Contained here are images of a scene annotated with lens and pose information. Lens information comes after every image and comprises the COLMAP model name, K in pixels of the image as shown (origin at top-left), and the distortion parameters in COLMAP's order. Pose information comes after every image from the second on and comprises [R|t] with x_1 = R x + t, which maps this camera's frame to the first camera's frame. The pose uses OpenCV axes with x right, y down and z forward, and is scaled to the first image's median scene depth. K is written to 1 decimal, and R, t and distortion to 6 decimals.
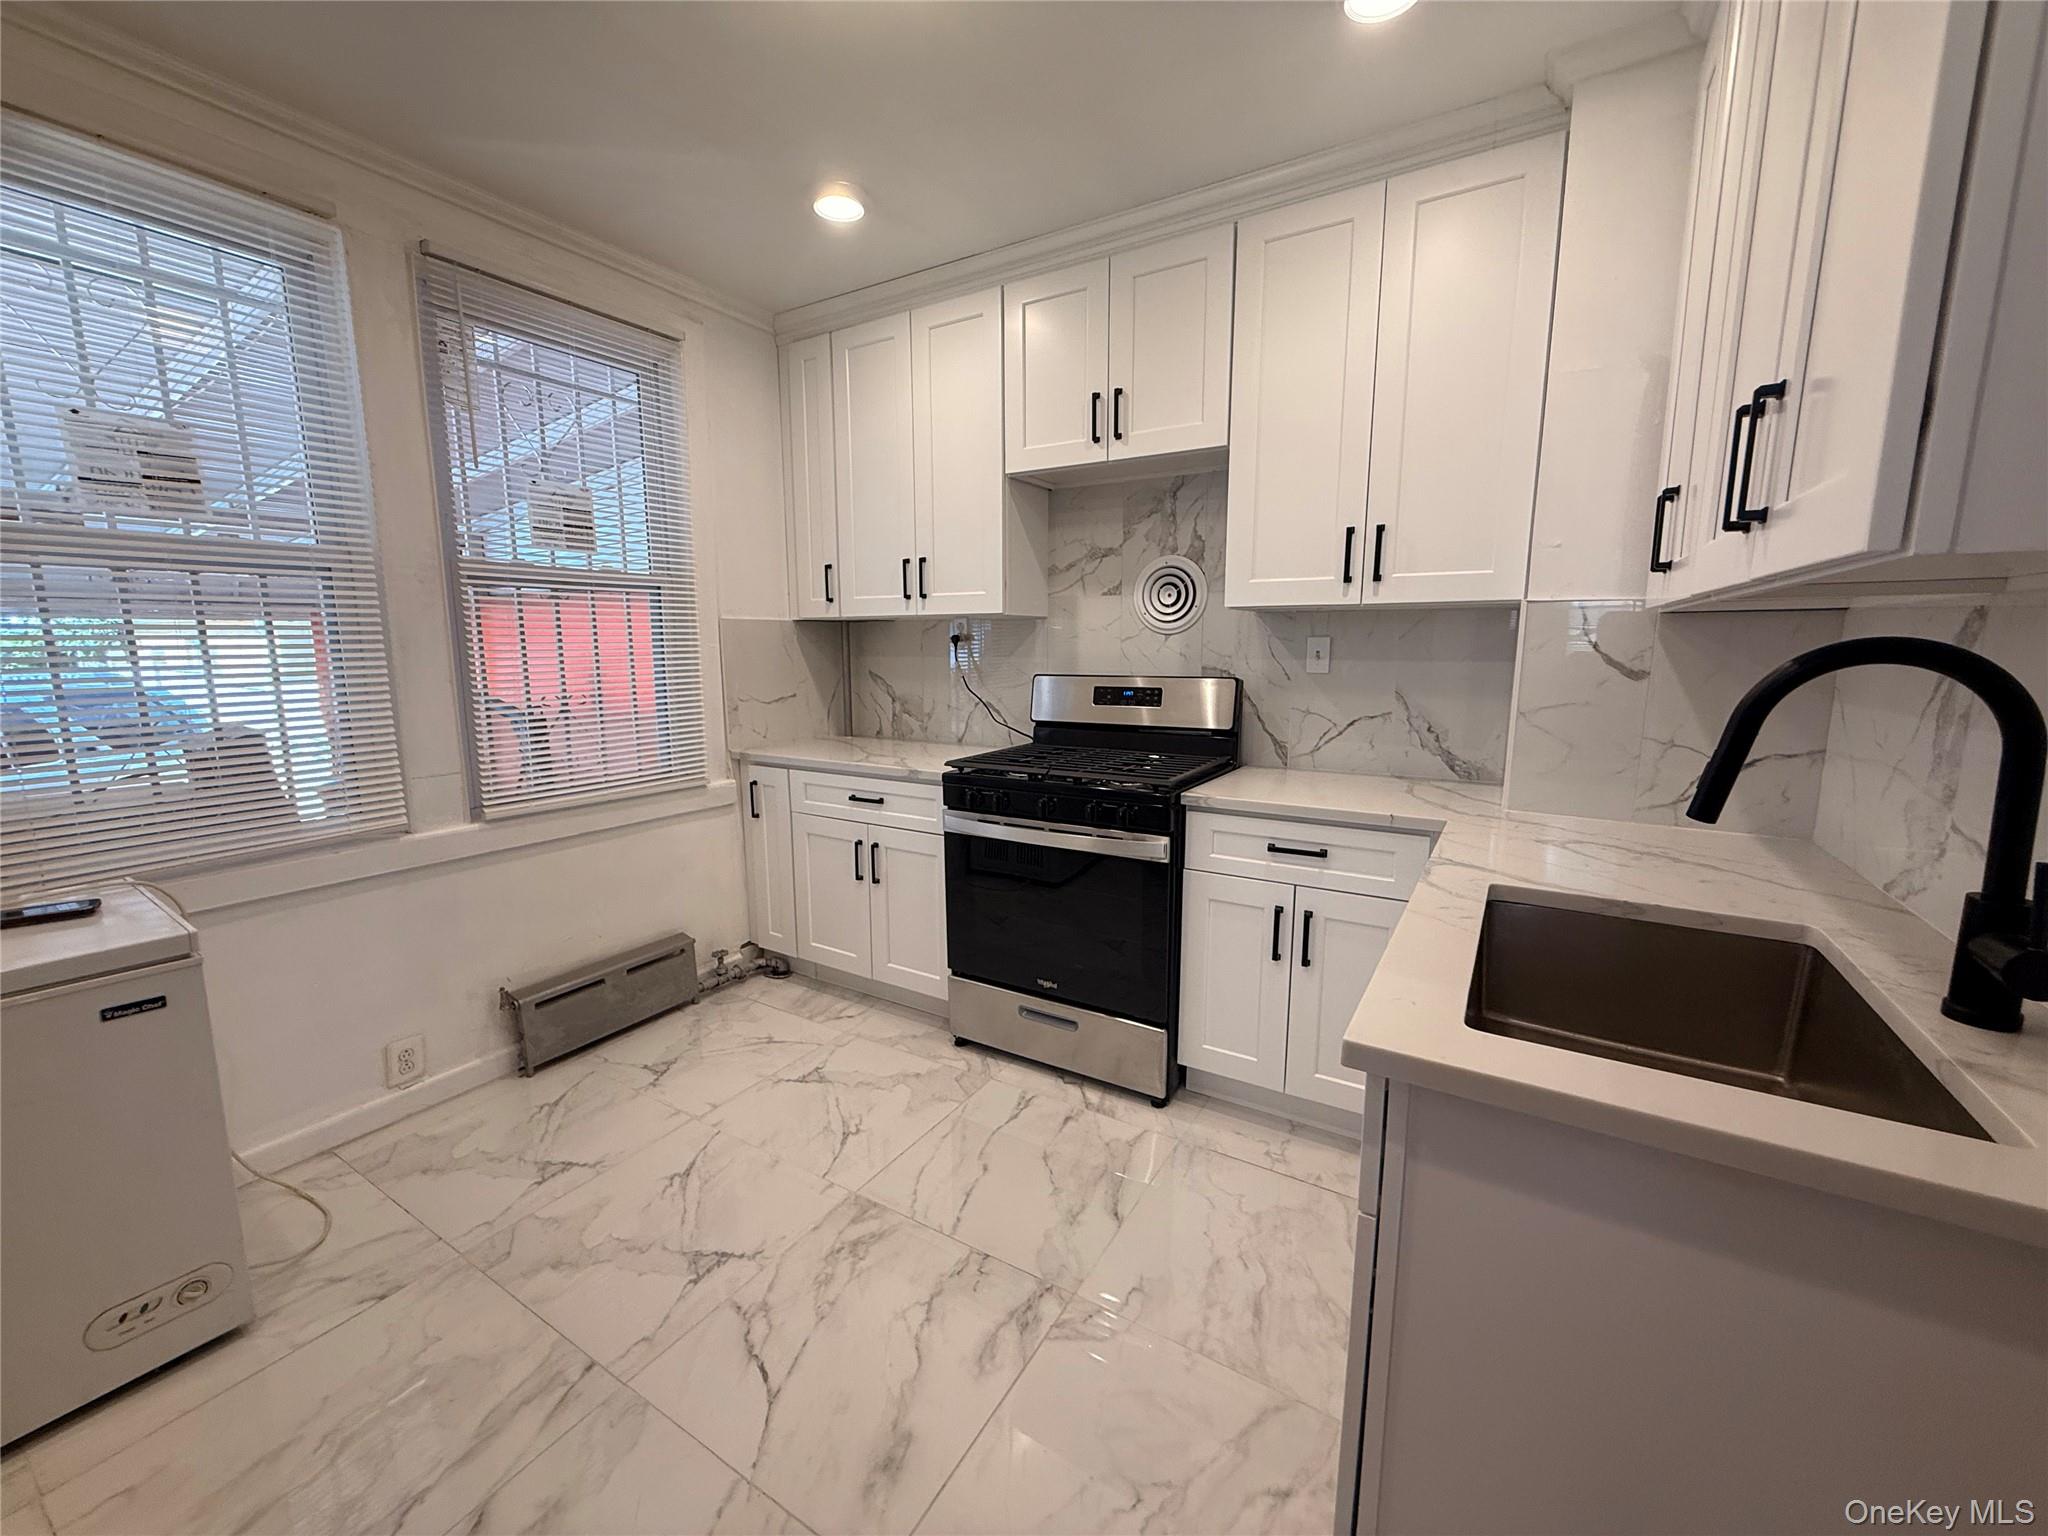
lens RADIAL K [[813.8, 0, 1016.9], [0, 813.8, 768.3], [0, 0, 1]] dist [-0.002090, -0.000127]
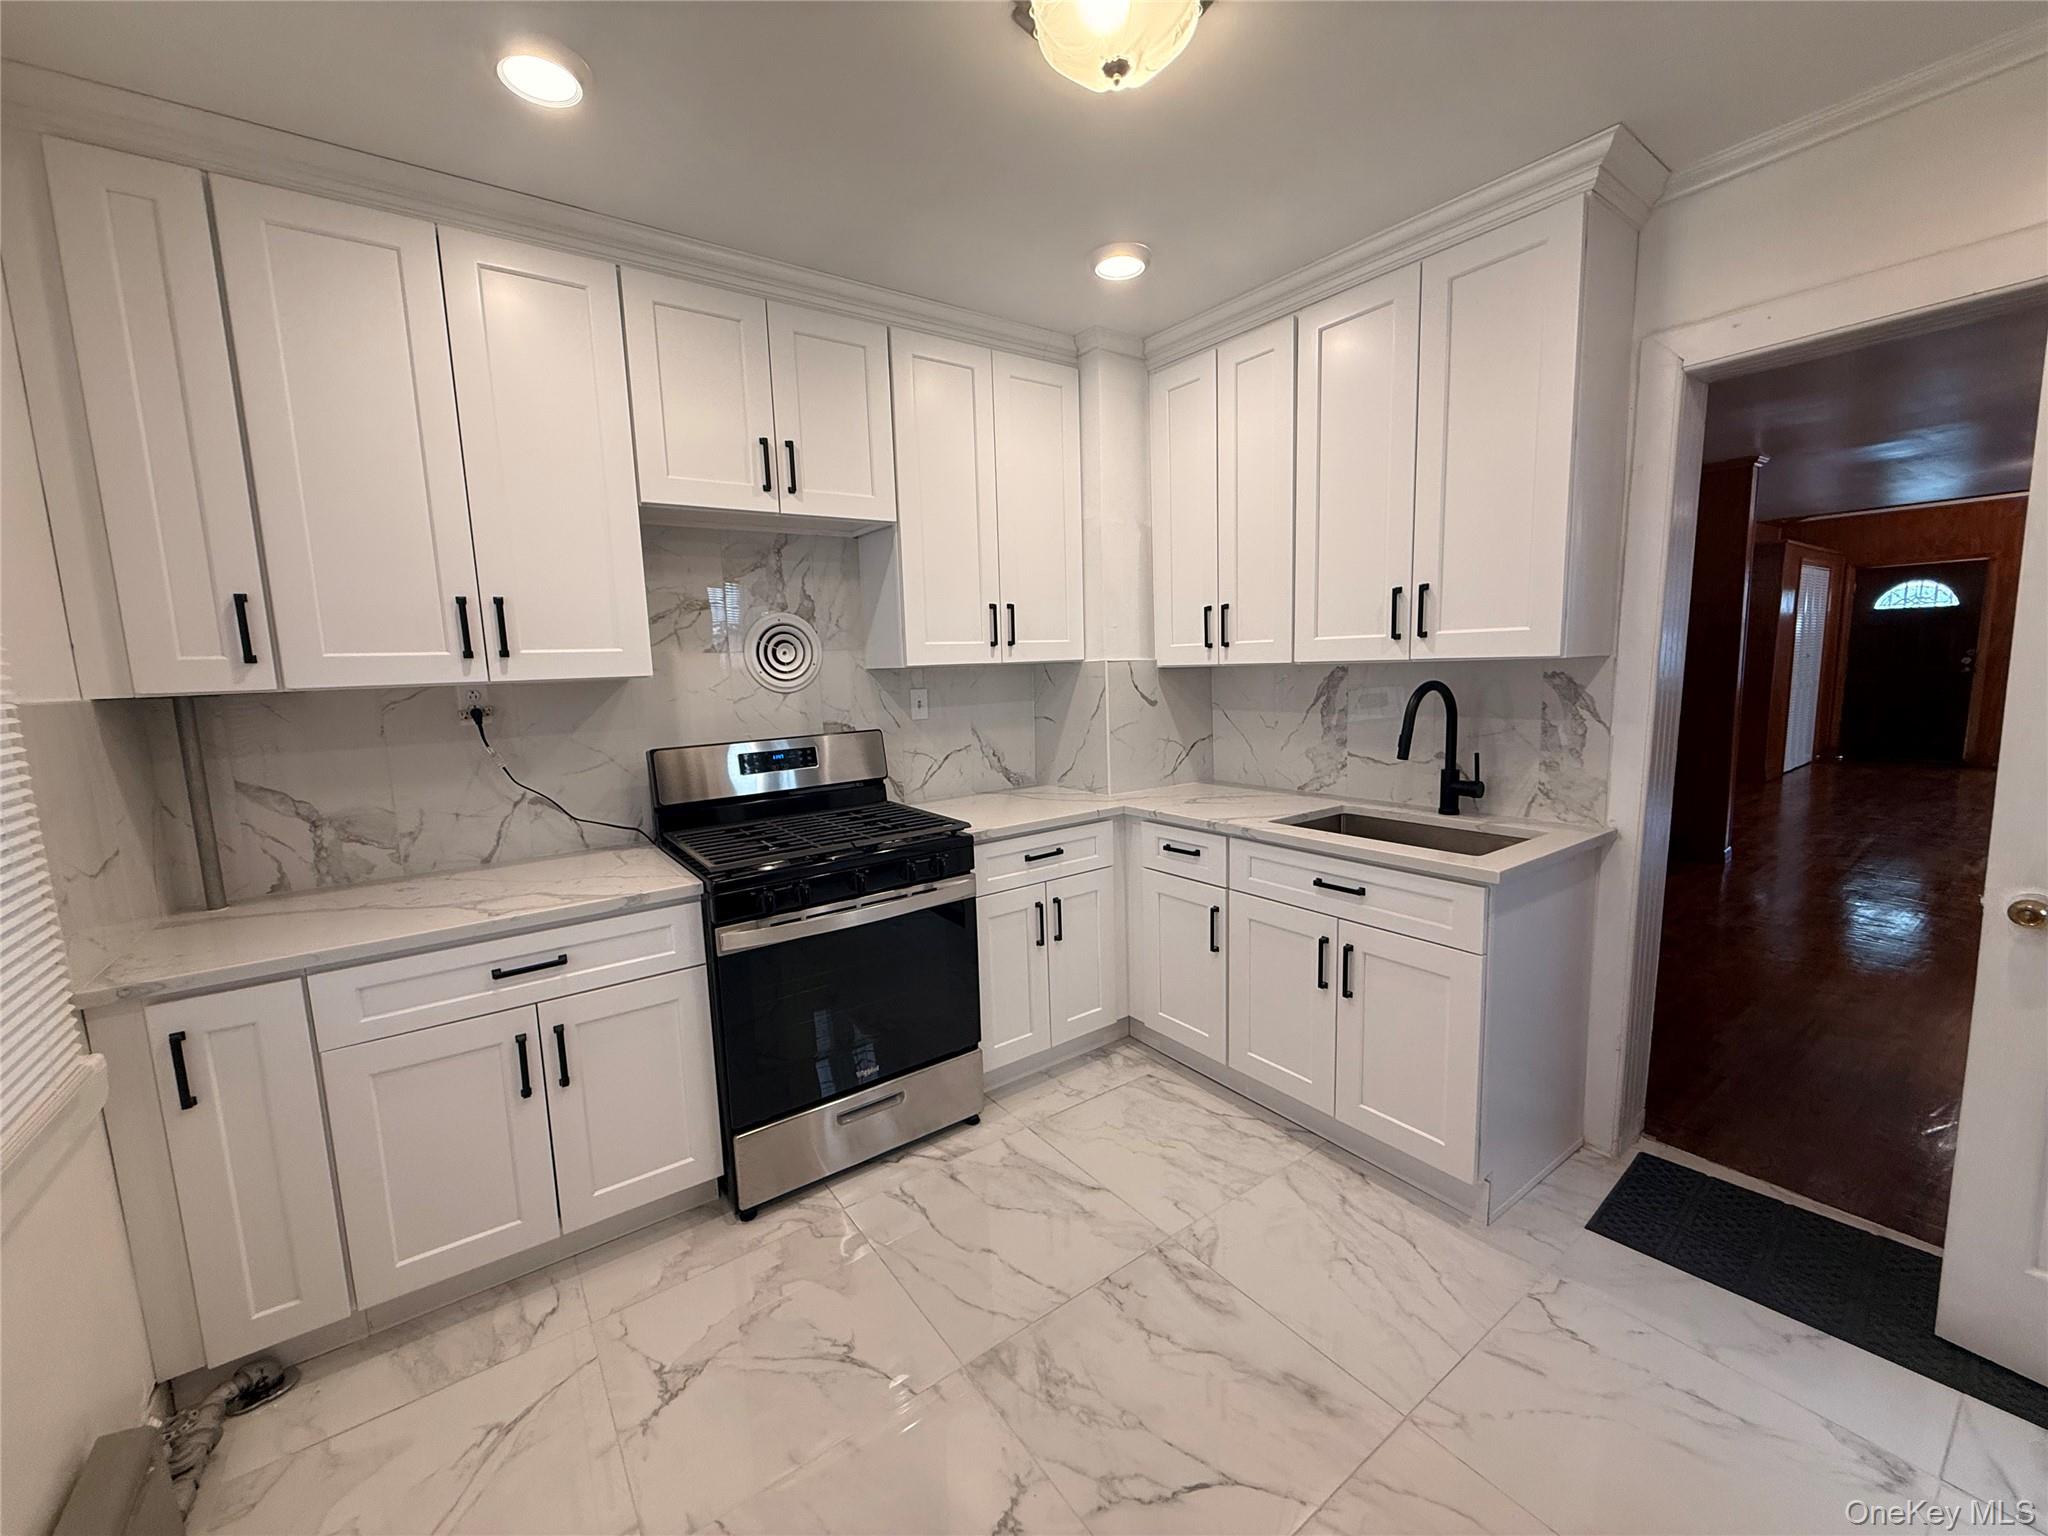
lens RADIAL K [[813.8, 0, 1016.9], [0, 813.8, 768.3], [0, 0, 1]] dist [-0.002090, -0.000127]
pose [[0.384555, -0.130391, 0.913847, -0.676787], [0.175409, 0.982258, 0.066339, -0.102591], [-0.906283, 0.134786, 0.400604, 0.414845]]
